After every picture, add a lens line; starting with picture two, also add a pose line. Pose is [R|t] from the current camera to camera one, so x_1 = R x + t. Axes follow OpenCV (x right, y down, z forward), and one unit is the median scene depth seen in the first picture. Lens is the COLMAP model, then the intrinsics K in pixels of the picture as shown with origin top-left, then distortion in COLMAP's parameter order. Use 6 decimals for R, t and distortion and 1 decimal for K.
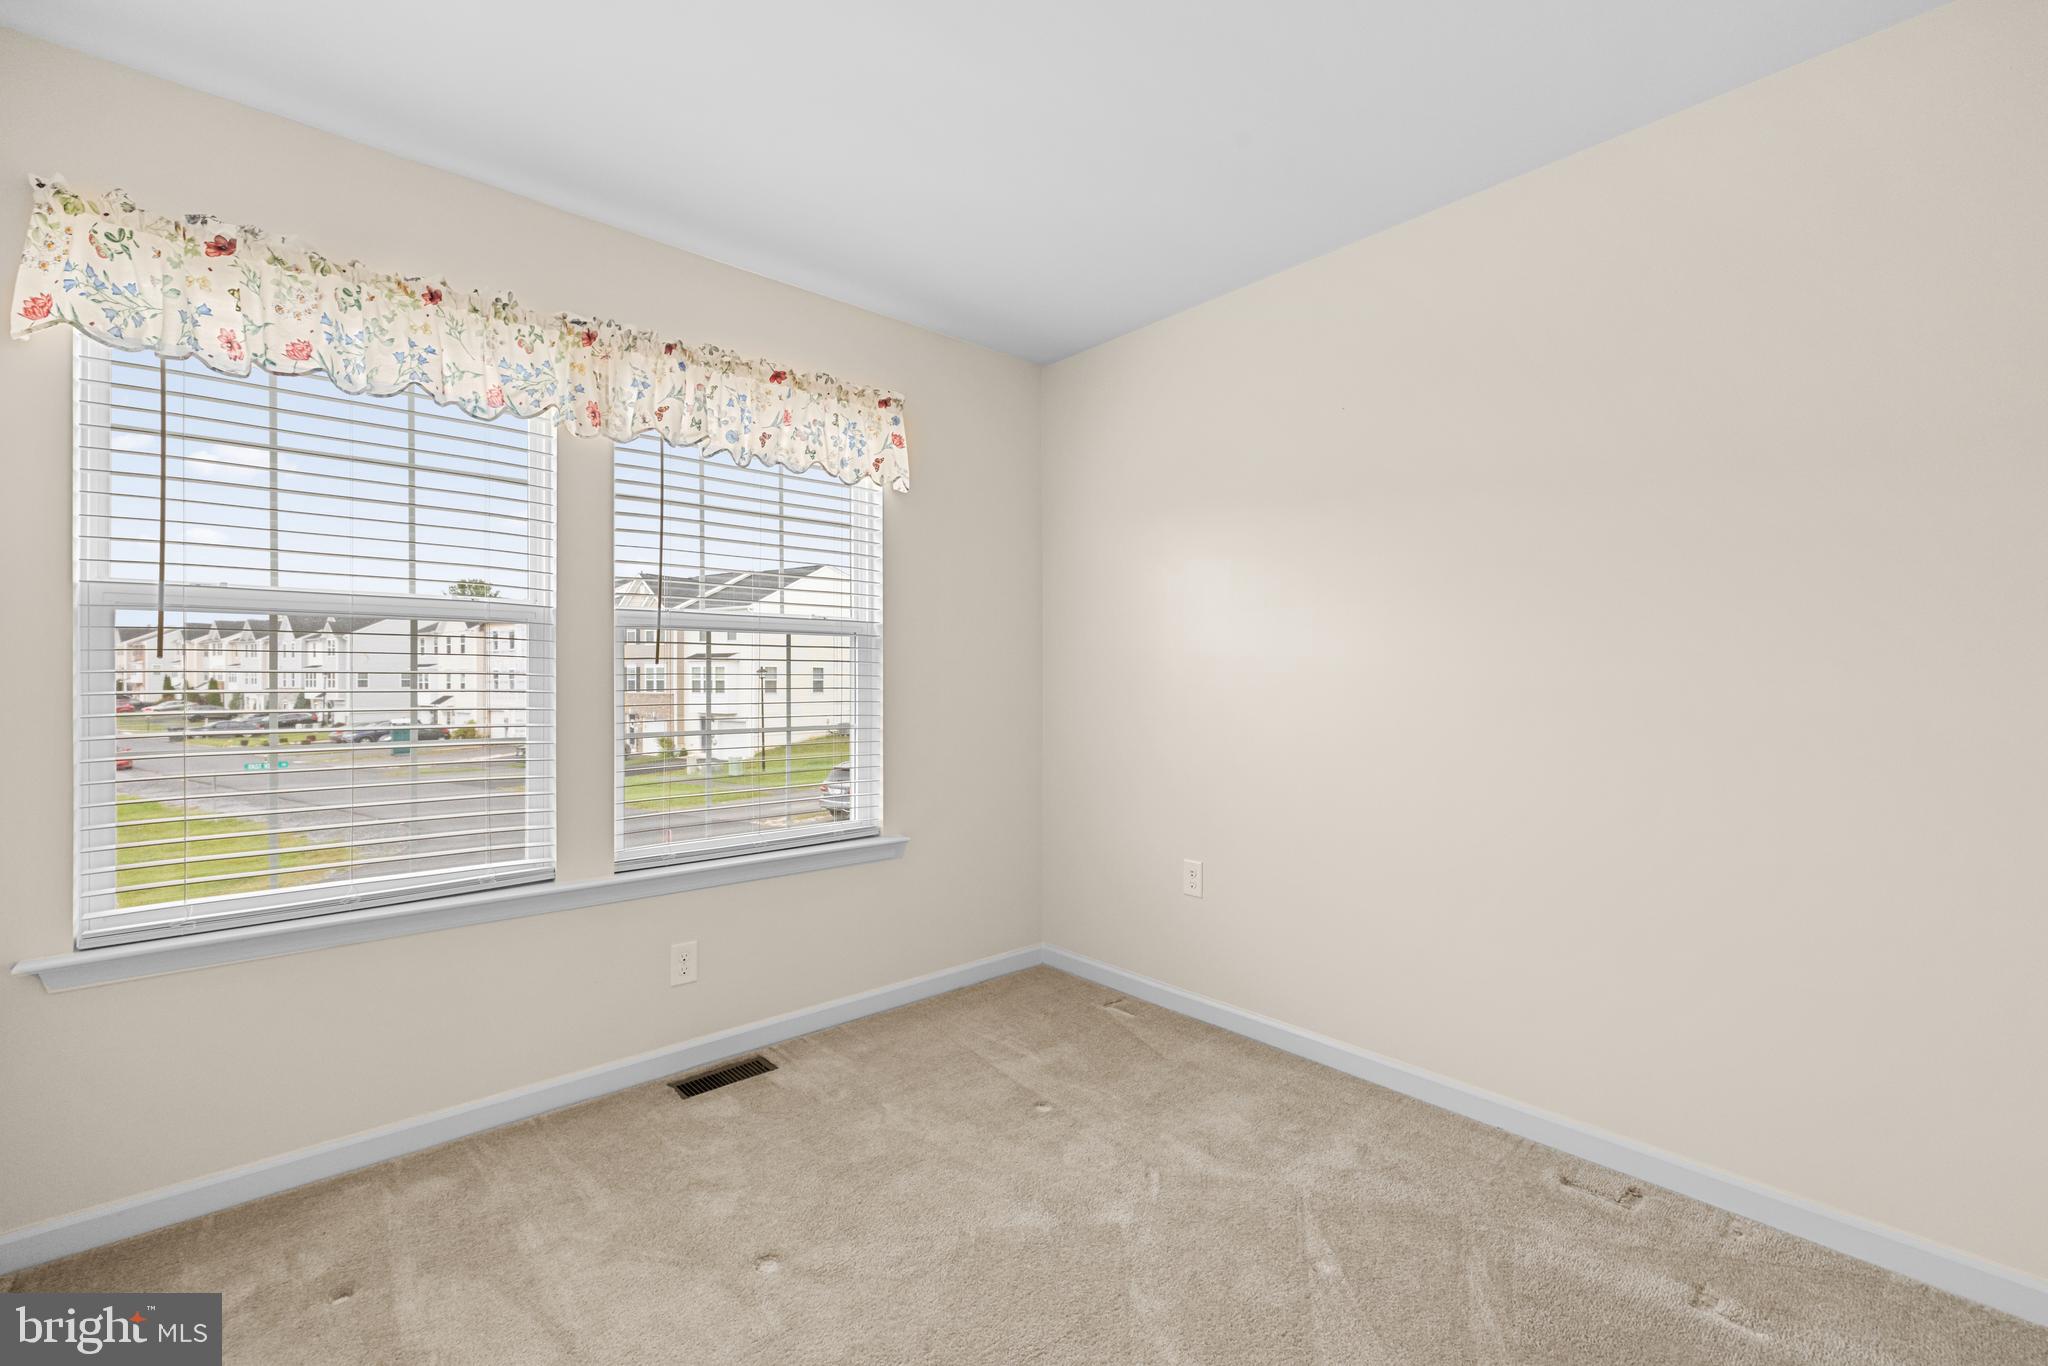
lens RADIAL K [[900.7, 0, 992.5], [0, 900.7, 686.3], [0, 0, 1]] dist [-0.000410, -0.000176]
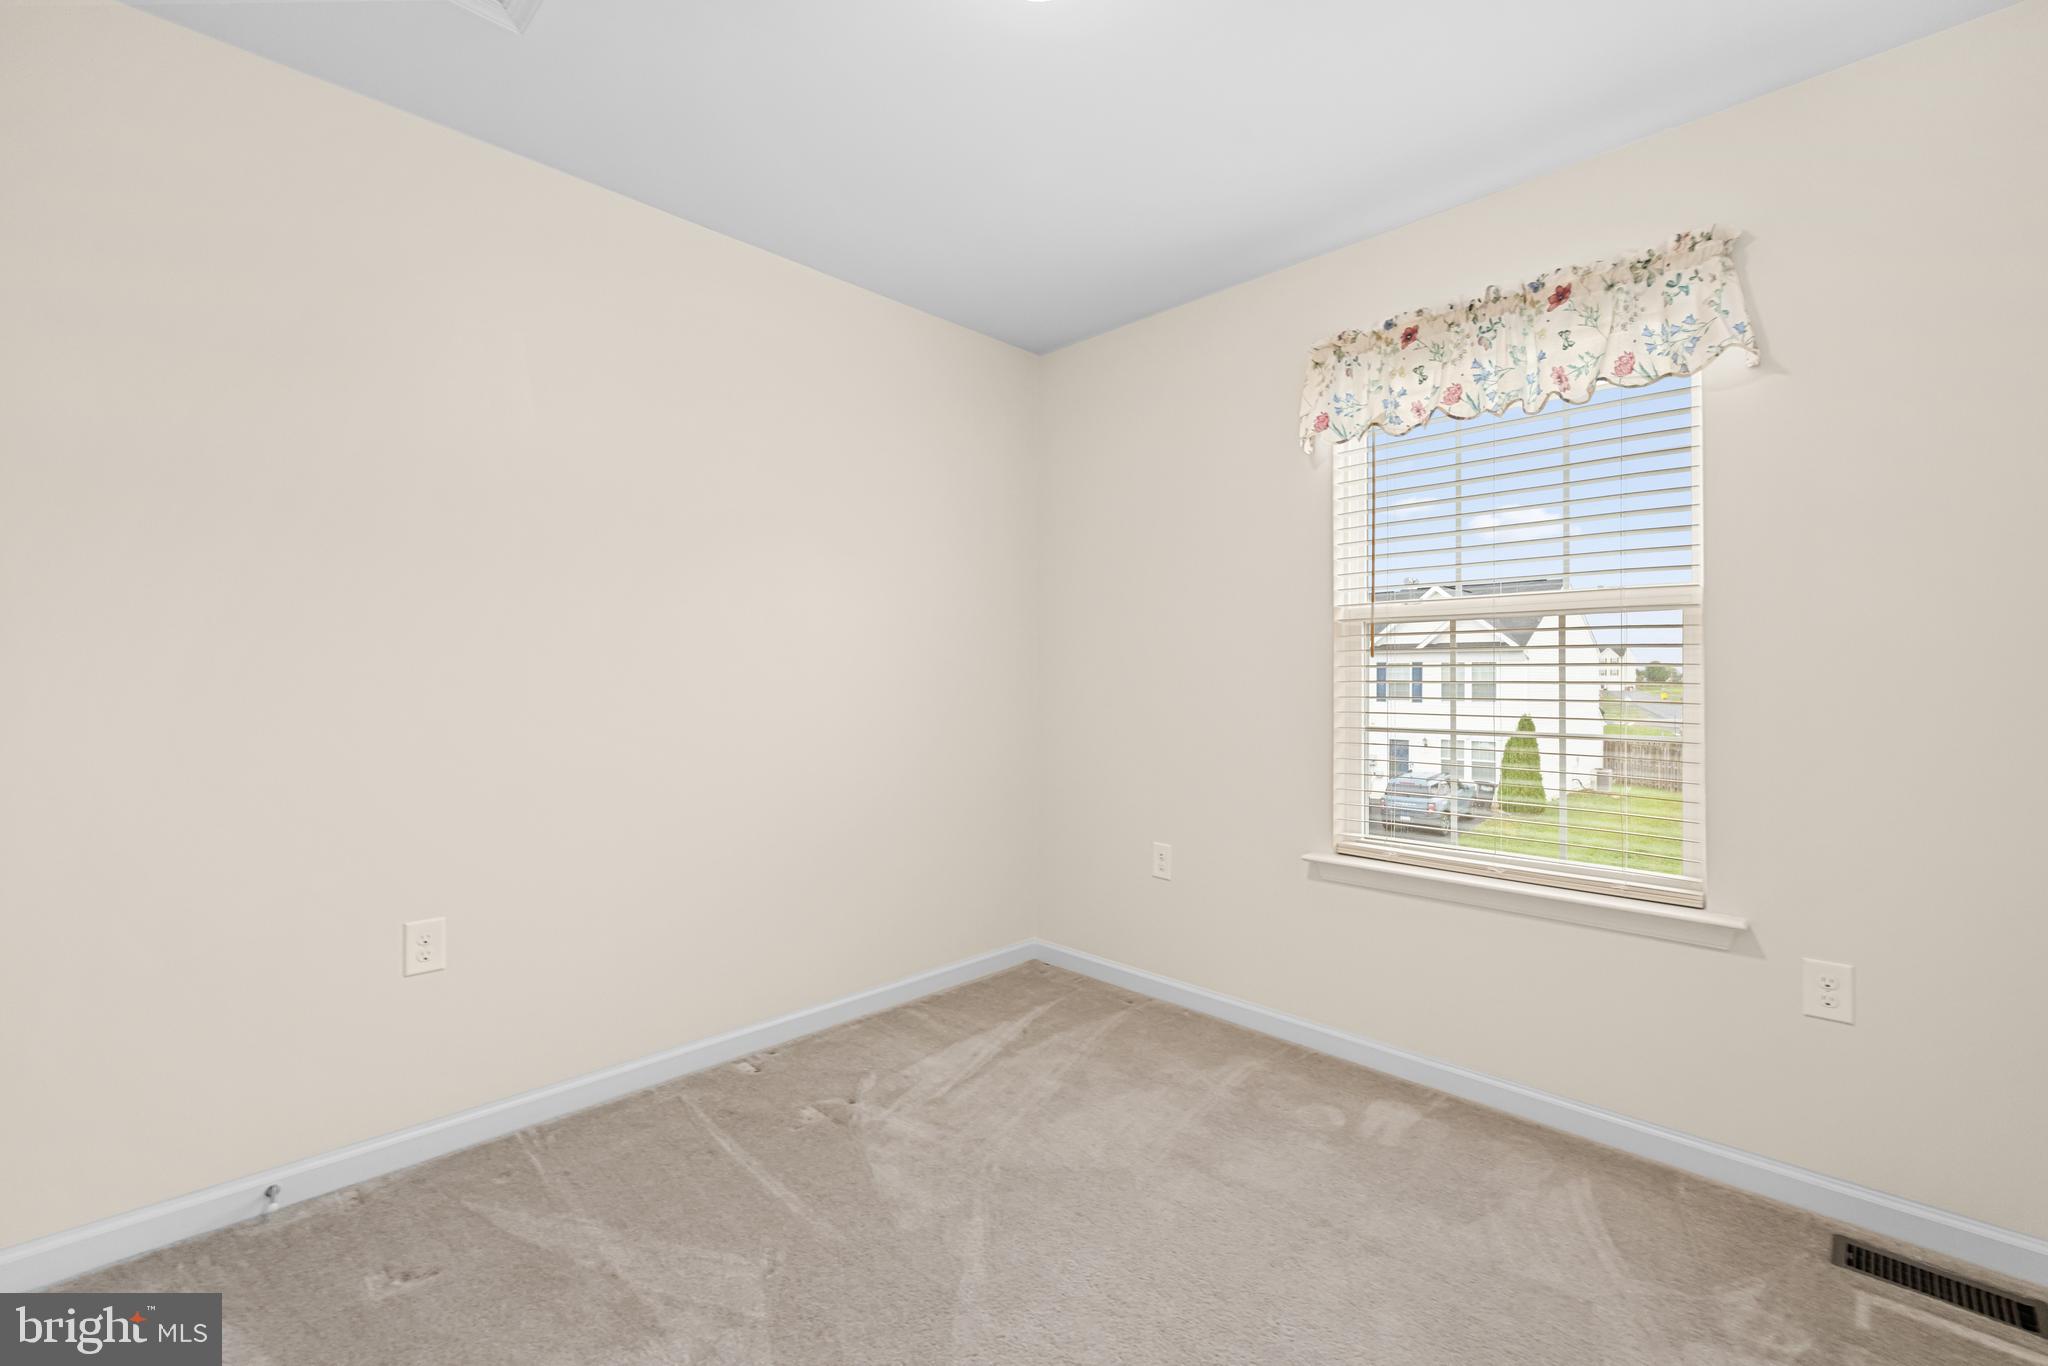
lens RADIAL K [[900.7, 0, 992.5], [0, 900.7, 686.3], [0, 0, 1]] dist [-0.000410, -0.000176]
pose [[-0.006261, 0.014053, -0.999882, 0.448559], [-0.007891, 0.999869, 0.014102, -0.002356], [0.999949, 0.007979, -0.006149, 0.411853]]
